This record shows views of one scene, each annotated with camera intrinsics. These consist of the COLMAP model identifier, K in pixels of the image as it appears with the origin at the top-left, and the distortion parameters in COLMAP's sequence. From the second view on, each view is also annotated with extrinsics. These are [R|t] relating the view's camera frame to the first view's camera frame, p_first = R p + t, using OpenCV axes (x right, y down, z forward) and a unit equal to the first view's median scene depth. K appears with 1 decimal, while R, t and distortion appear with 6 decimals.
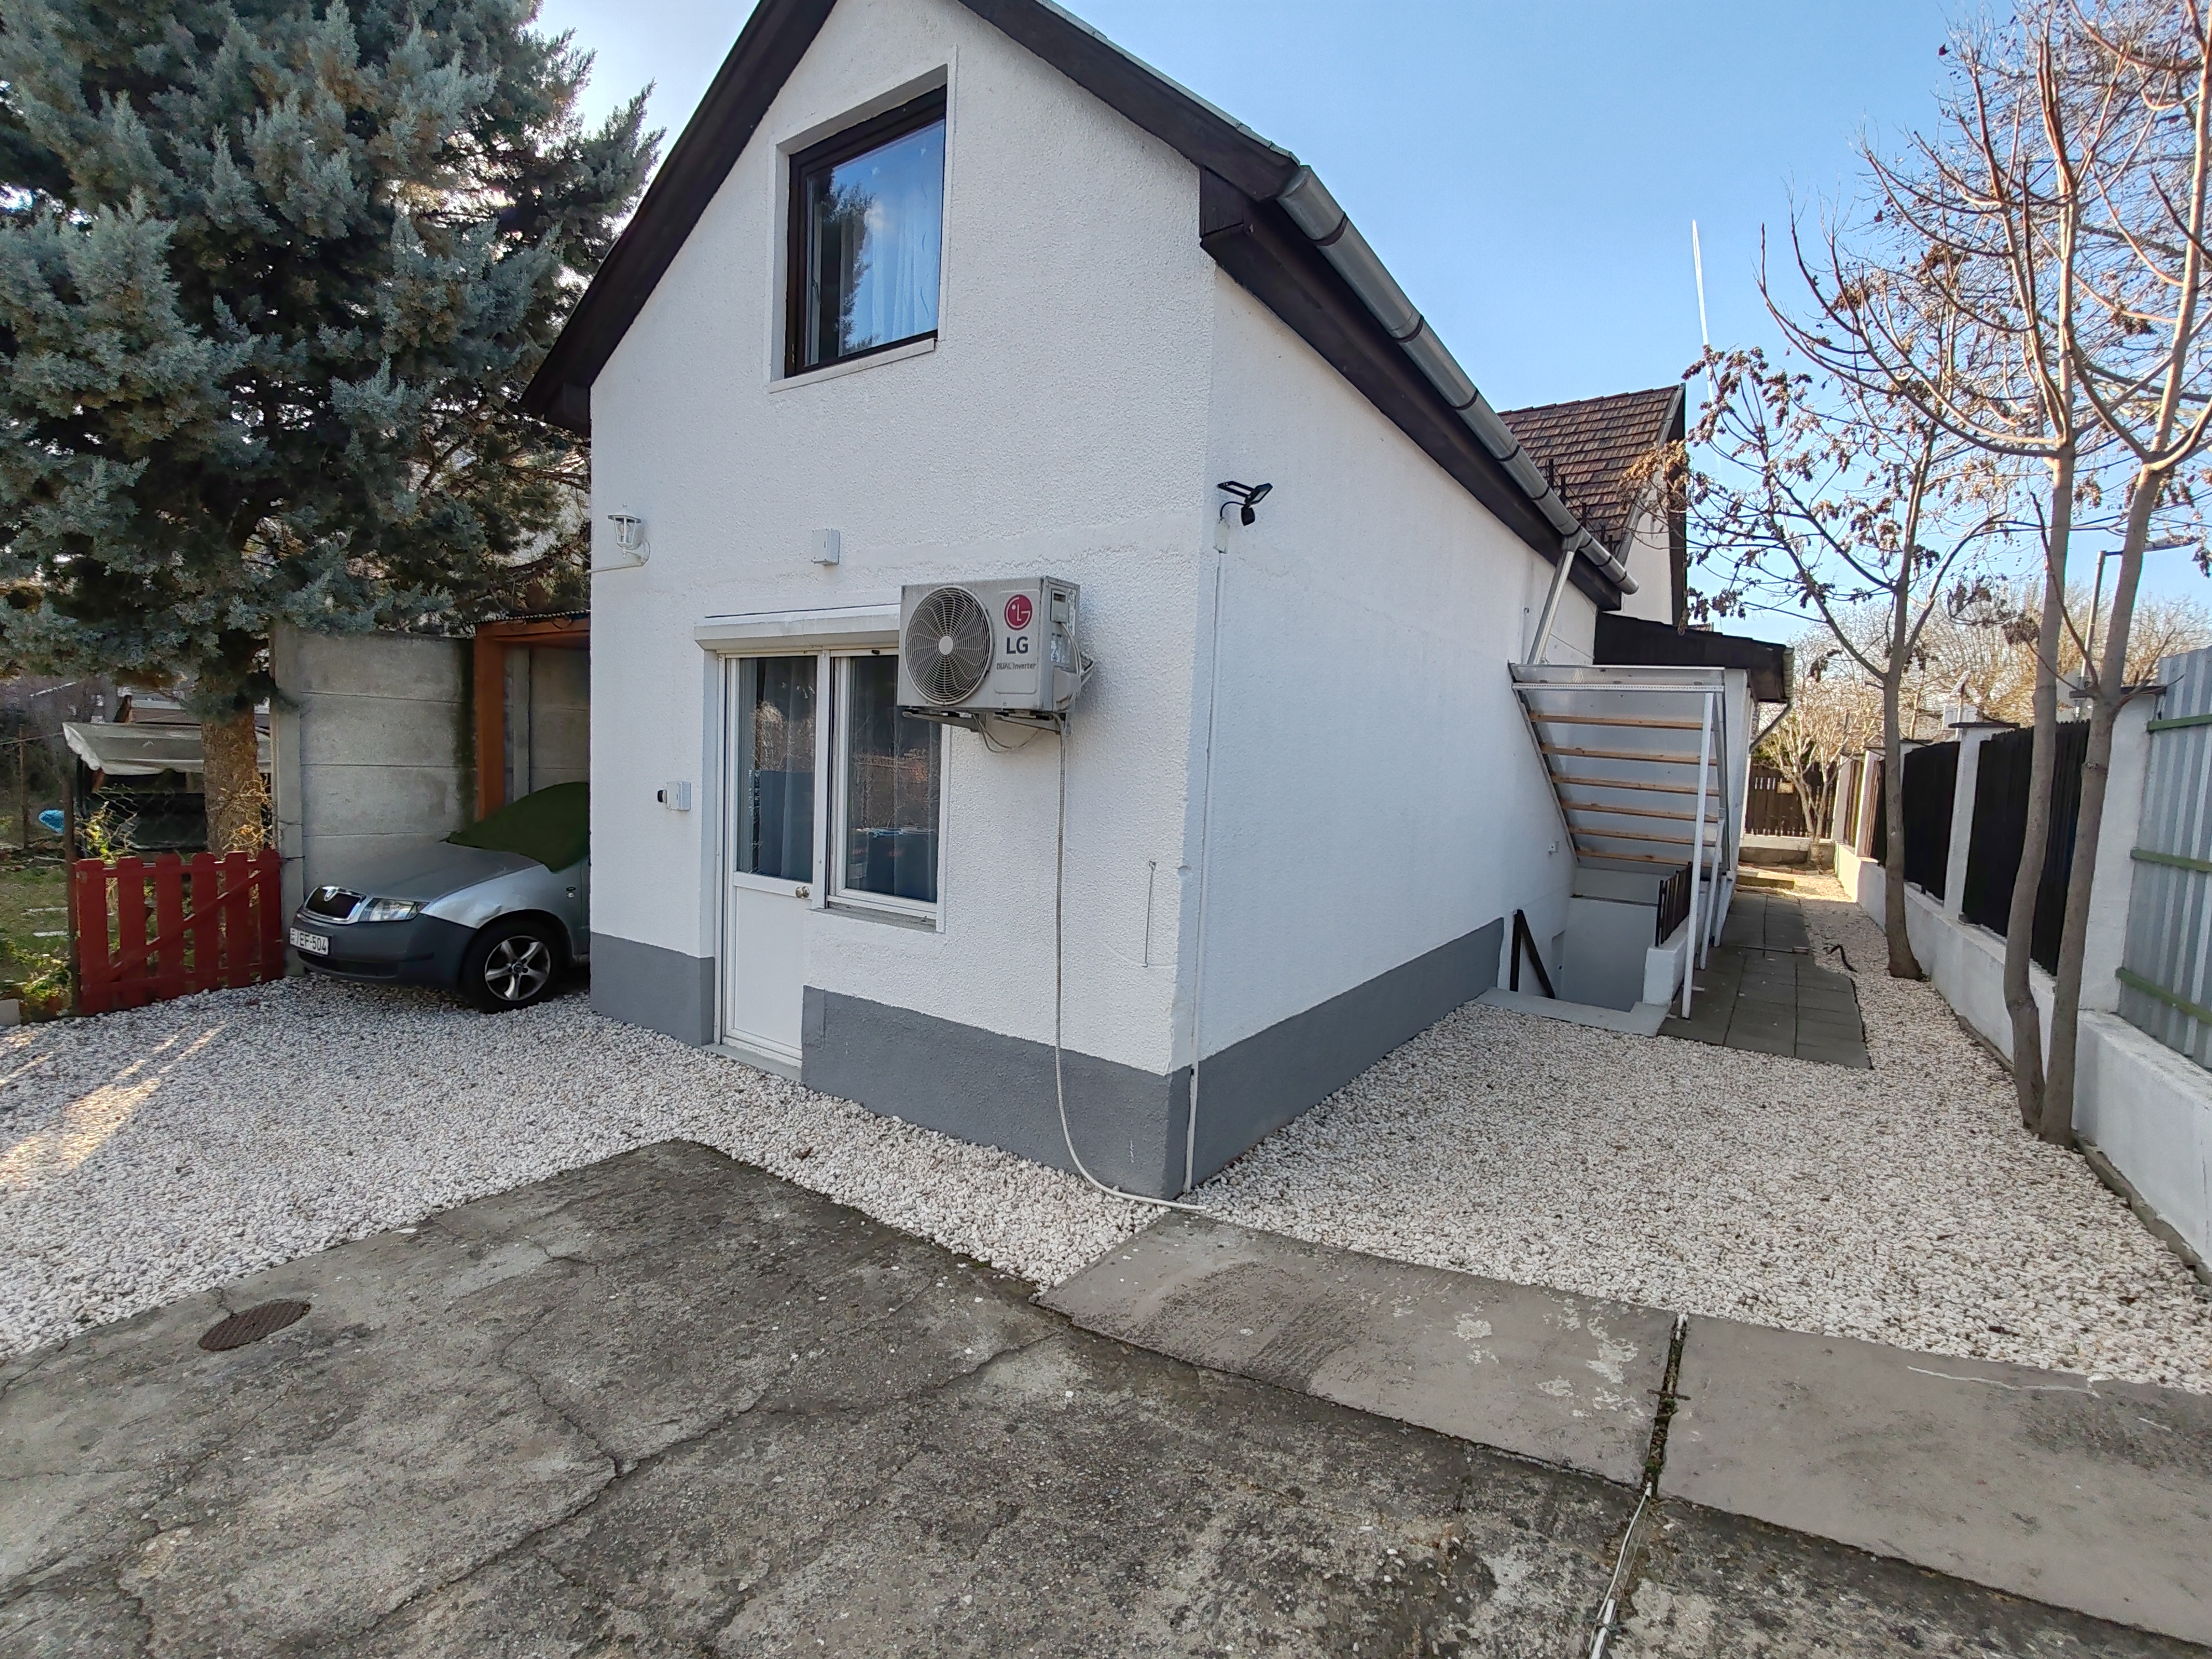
lens RADIAL K [[1003.7, 0, 1104.1], [0, 1003.7, 828.6], [0, 0, 1]] dist [-0.000089, 0.003222]
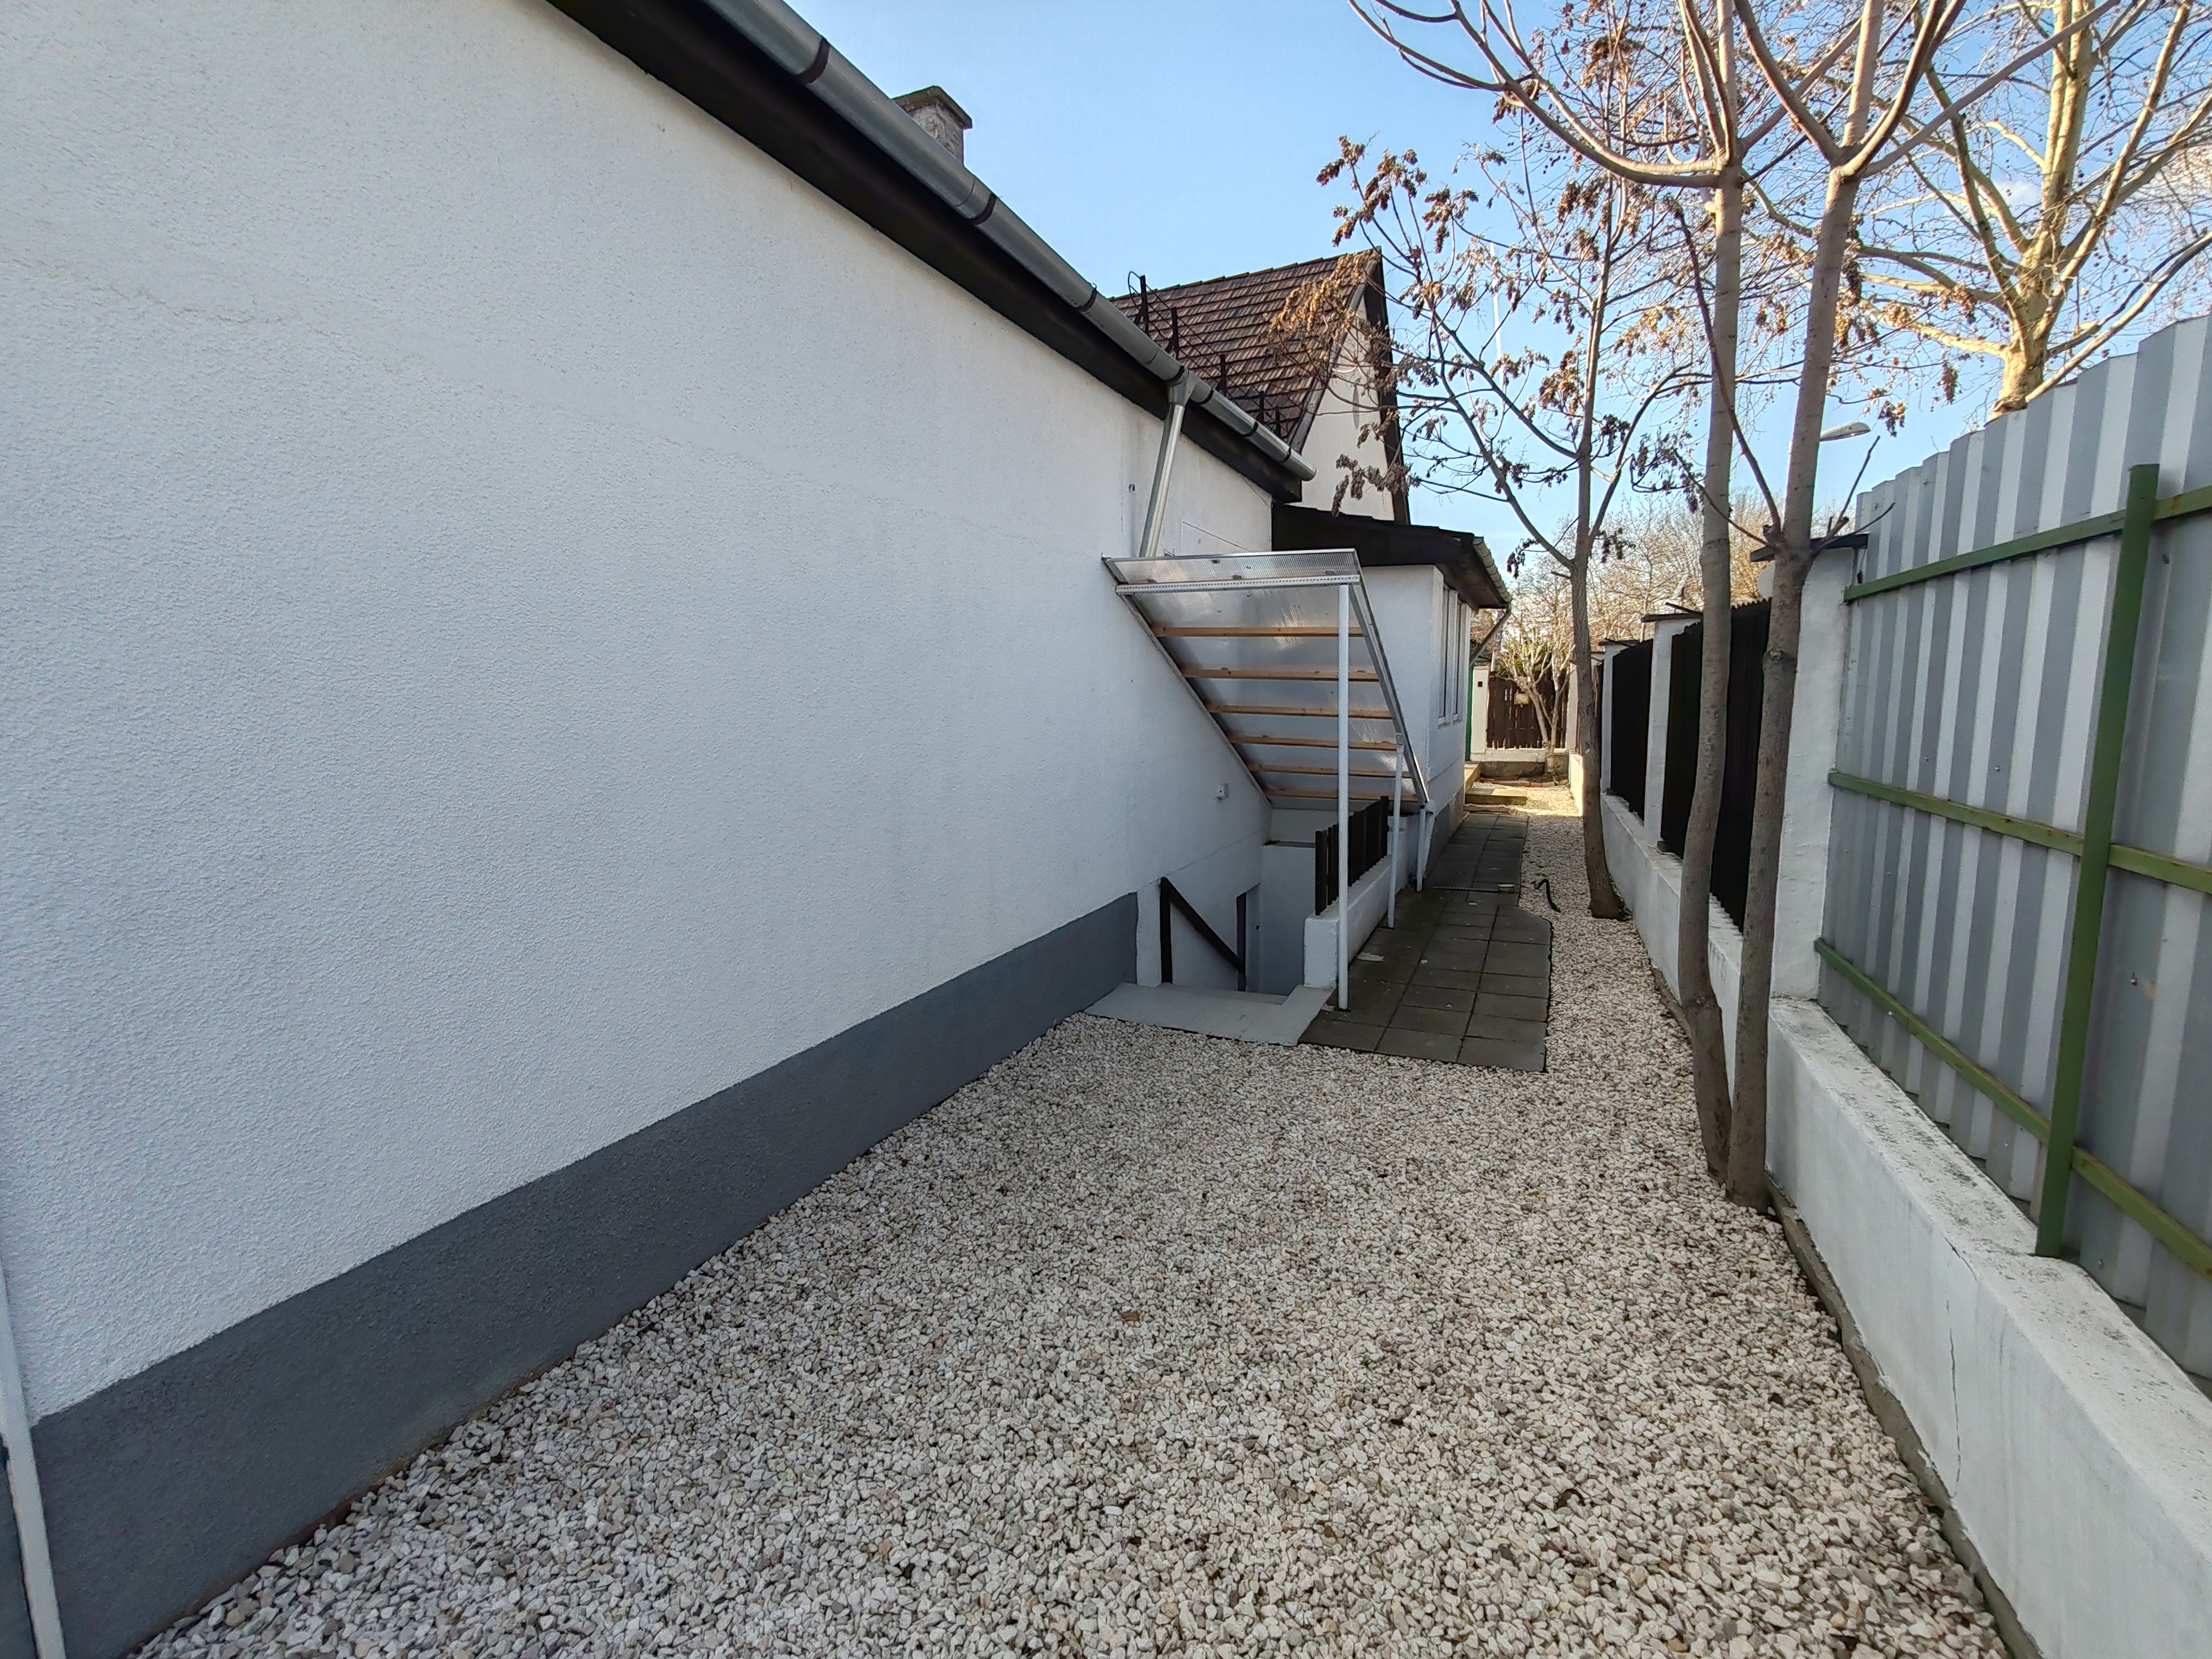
lens RADIAL K [[1003.7, 0, 1108.3], [0, 1003.7, 823.5], [0, 0, 1]] dist [-0.000089, 0.003222]
pose [[0.982260, -0.075810, 0.171516, 0.272263], [0.066388, 0.995987, 0.060025, -0.013364], [-0.175379, -0.047574, 0.983351, 0.268311]]
